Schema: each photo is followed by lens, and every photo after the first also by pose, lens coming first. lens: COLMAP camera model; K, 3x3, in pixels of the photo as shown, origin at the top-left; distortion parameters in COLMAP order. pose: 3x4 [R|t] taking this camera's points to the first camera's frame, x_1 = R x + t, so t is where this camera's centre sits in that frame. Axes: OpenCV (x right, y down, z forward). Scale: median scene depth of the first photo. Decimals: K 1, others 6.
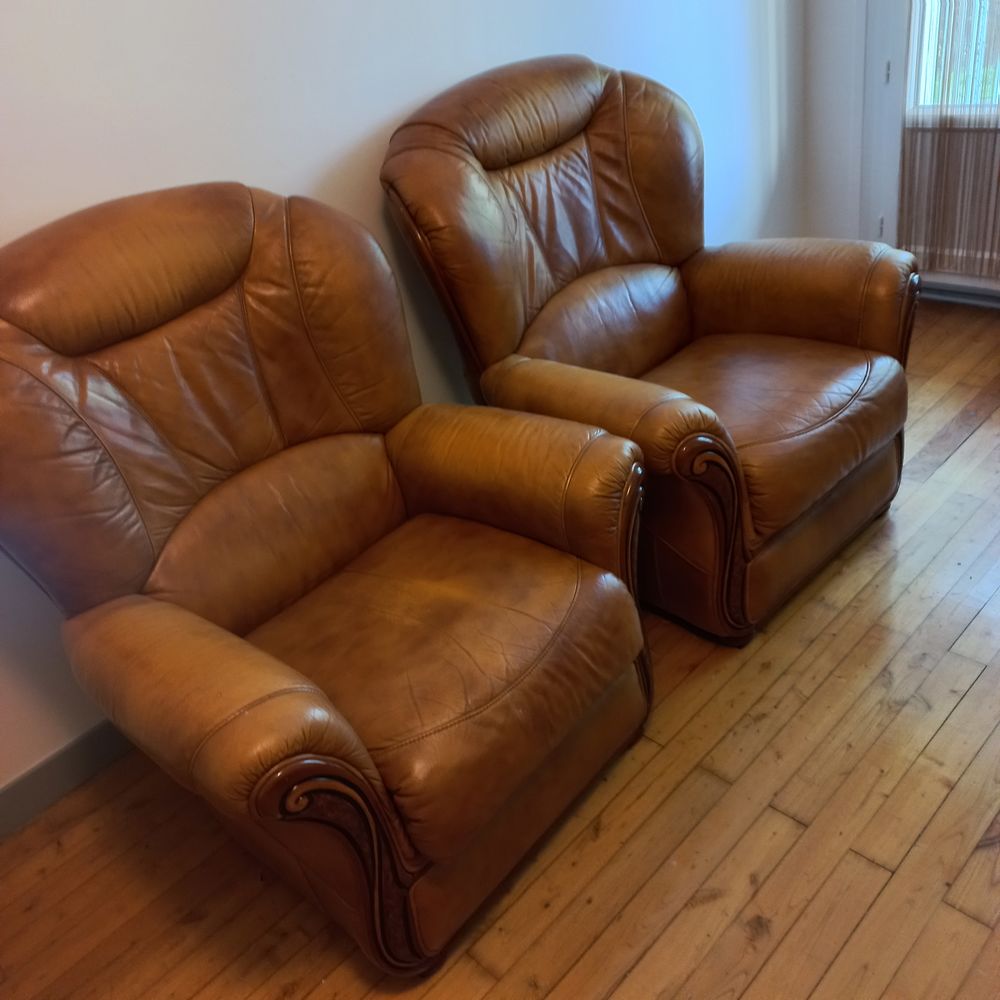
lens RADIAL K [[973.1, 0, 493.8], [0, 973.1, 493.4], [0, 0, 1]] dist [0.067276, -0.003037]
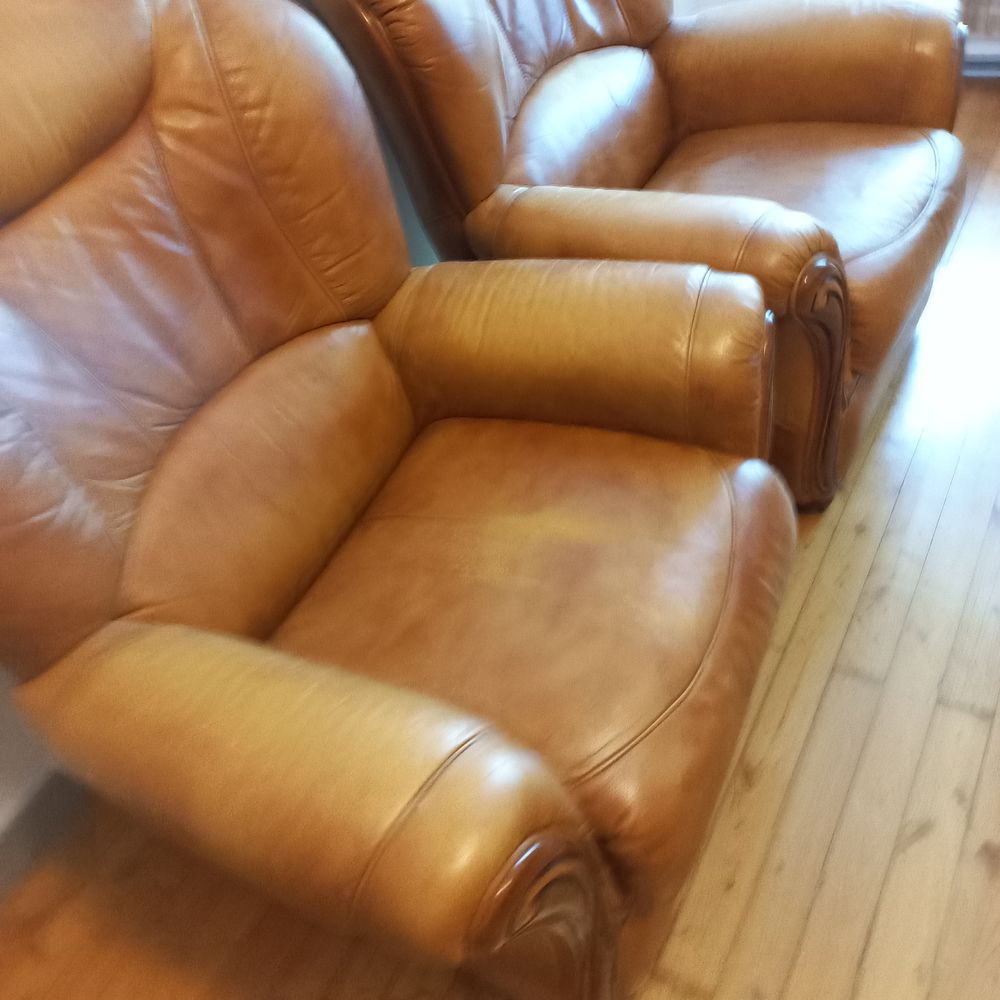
lens RADIAL K [[963.4, 0, 473.4], [0, 963.4, 496.1], [0, 0, 1]] dist [0.083632, -0.117620]
pose [[0.966844, -0.180130, 0.181011, -0.208873], [0.149877, 0.974174, 0.168885, -0.046254], [-0.206757, -0.136156, 0.968872, 0.299778]]
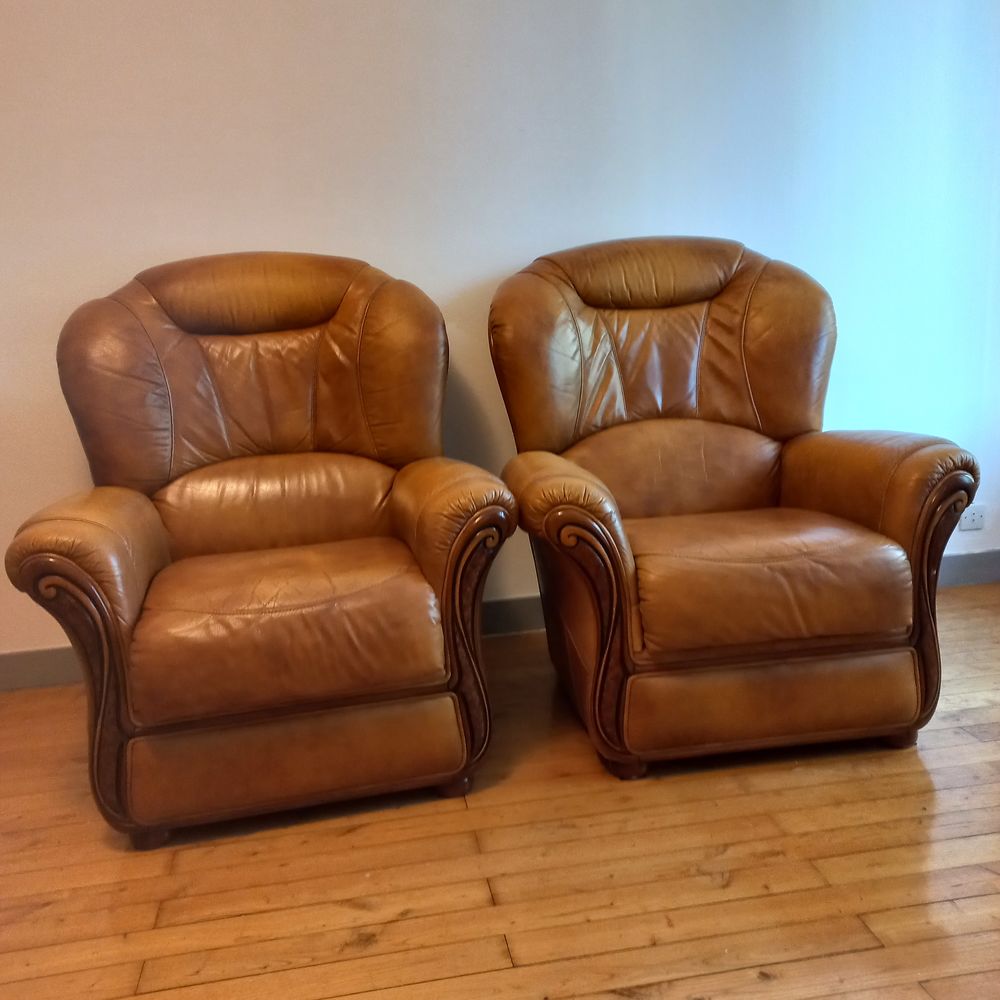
lens RADIAL K [[973.1, 0, 493.8], [0, 973.1, 493.4], [0, 0, 1]] dist [0.067276, -0.003037]
pose [[0.802244, 0.231044, -0.550475, 0.695425], [-0.382720, 0.906711, -0.177202, 0.141595], [0.458180, 0.352837, 0.815829, 0.098249]]
